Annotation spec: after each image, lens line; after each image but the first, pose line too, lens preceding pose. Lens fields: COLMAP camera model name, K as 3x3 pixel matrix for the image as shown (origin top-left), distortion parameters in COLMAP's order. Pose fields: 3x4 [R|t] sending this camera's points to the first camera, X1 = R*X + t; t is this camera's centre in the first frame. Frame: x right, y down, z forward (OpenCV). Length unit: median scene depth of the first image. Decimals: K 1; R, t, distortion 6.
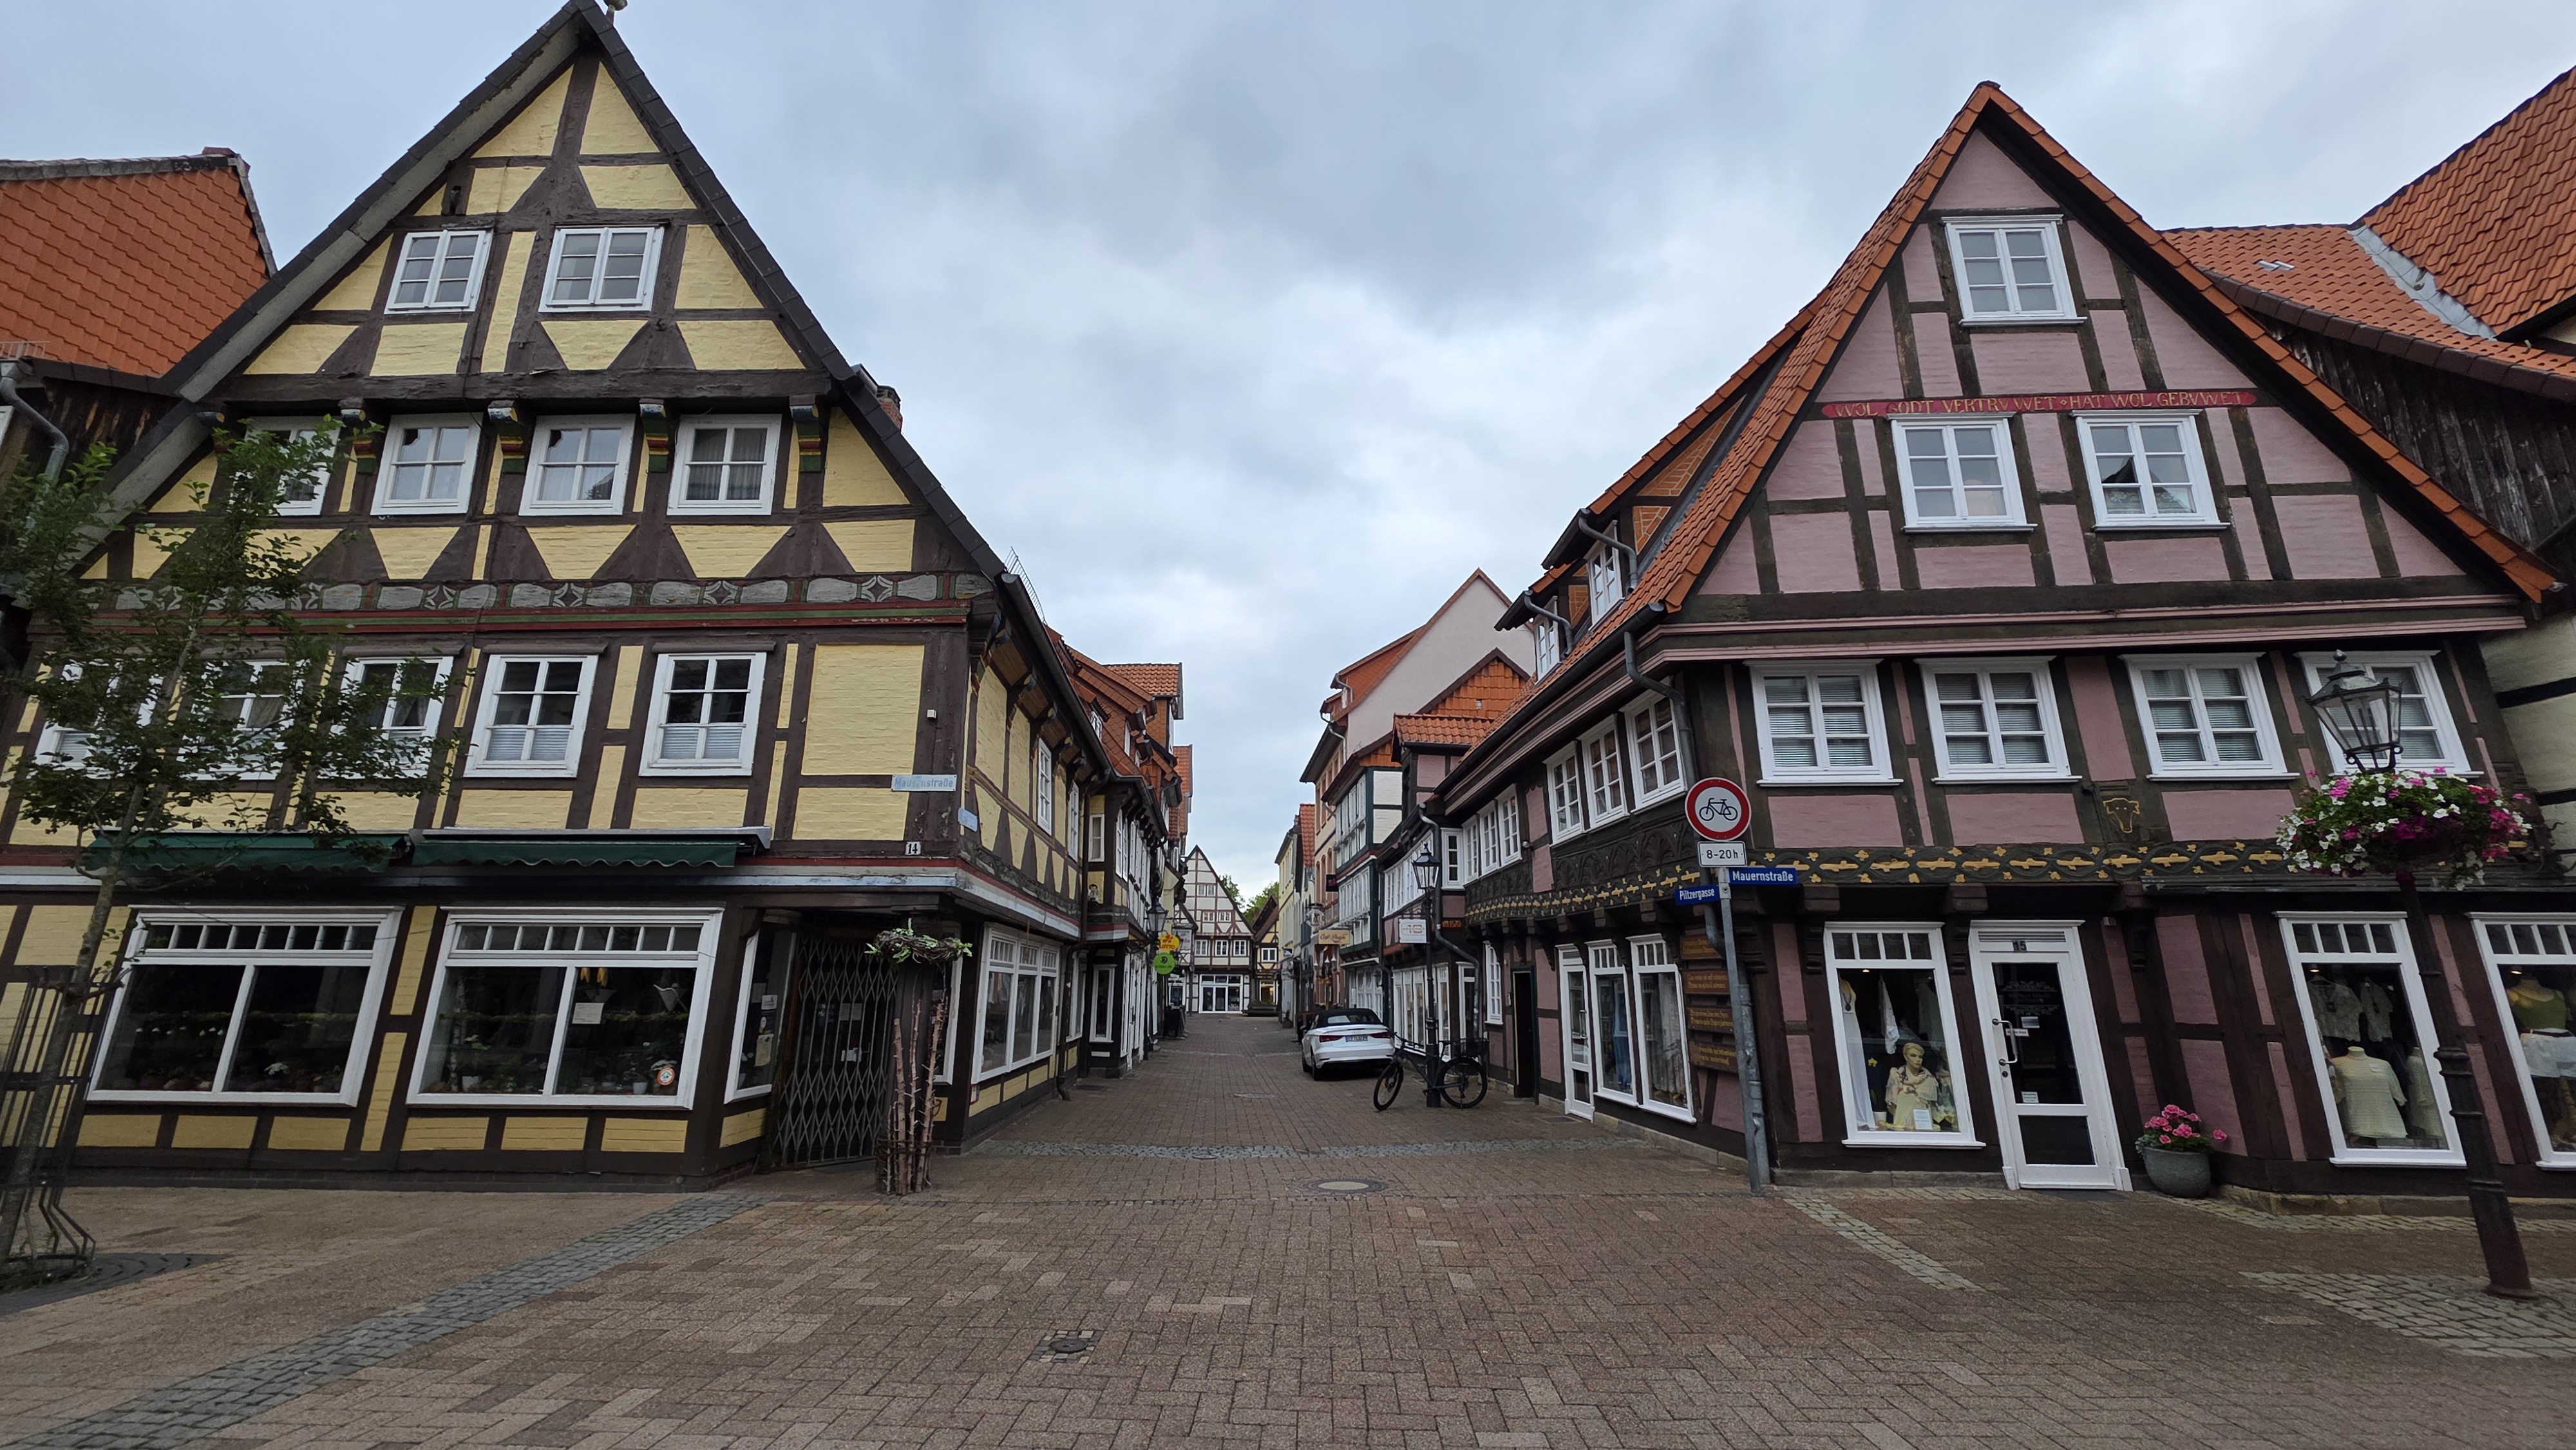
lens RADIAL K [[1024.7, 0, 1291.9], [0, 1024.7, 716.7], [0, 0, 1]] dist [0.003337, -0.000425]
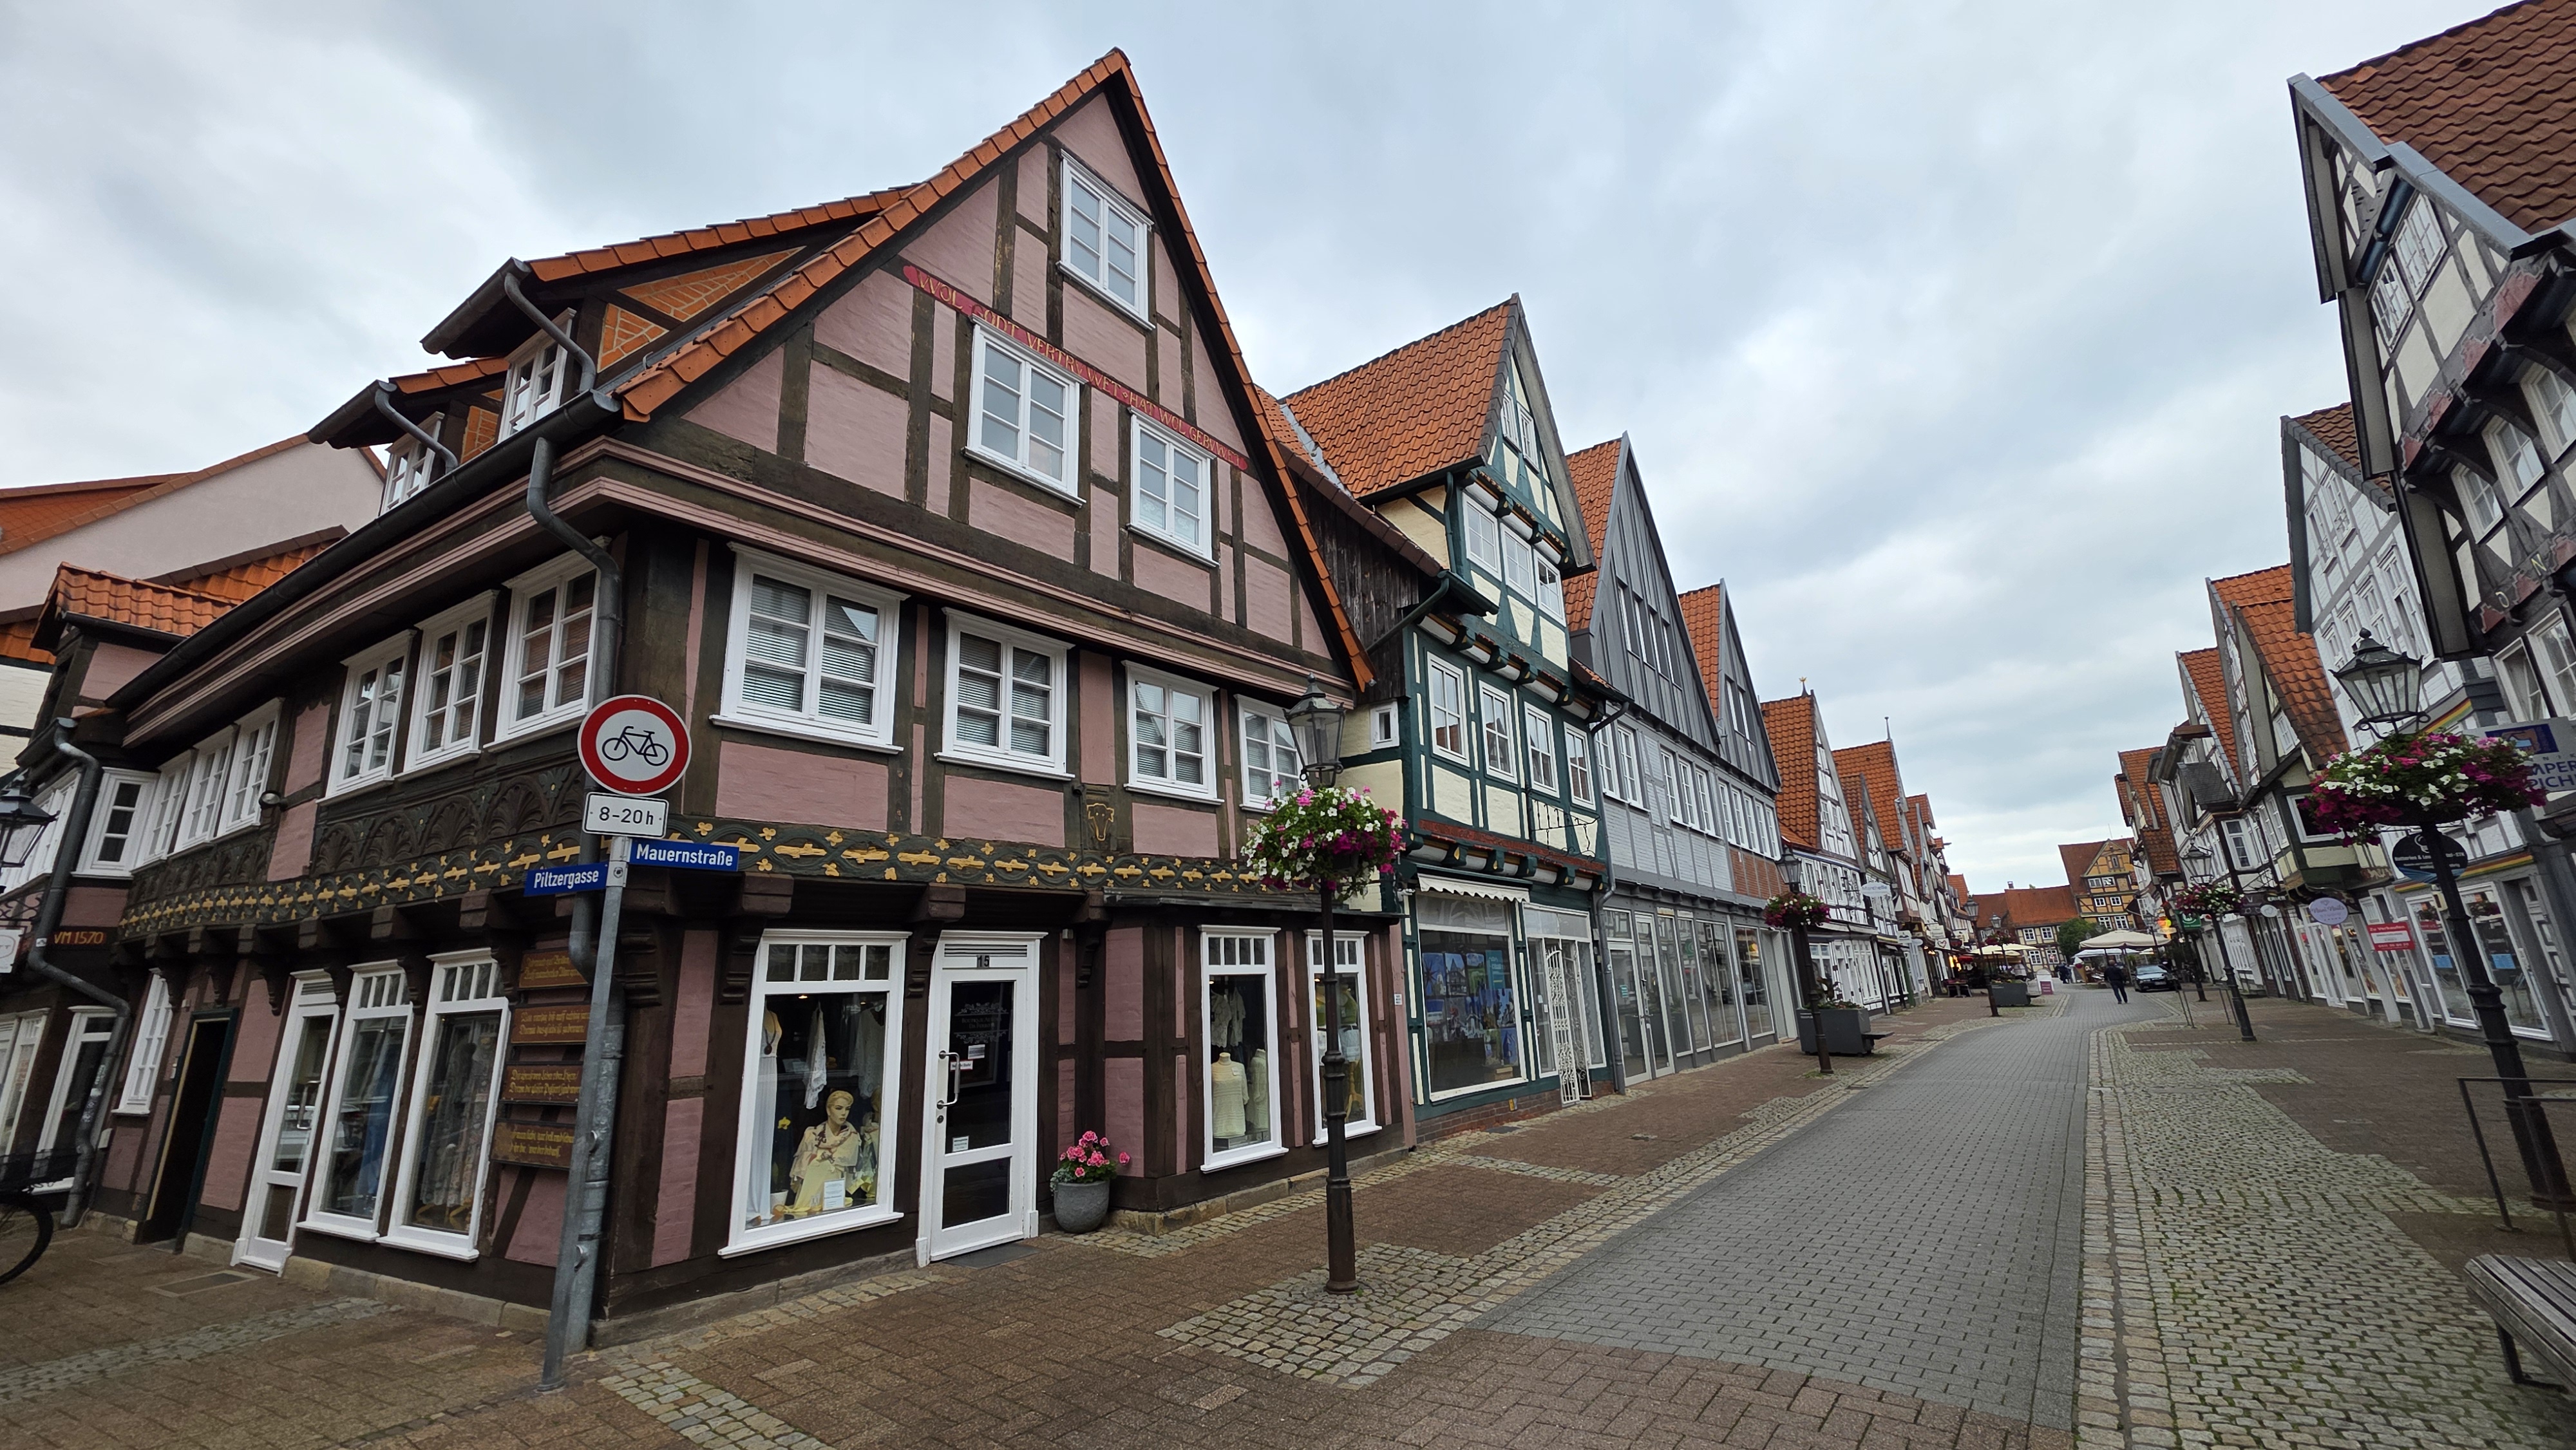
lens RADIAL K [[1024.7, 0, 1291.9], [0, 1024.7, 716.7], [0, 0, 1]] dist [0.003337, -0.000425]
pose [[0.576491, 0.185896, 0.795676, 0.139841], [-0.165090, 0.980193, -0.109392, 0.073818], [-0.800252, -0.068295, 0.595763, 0.297284]]
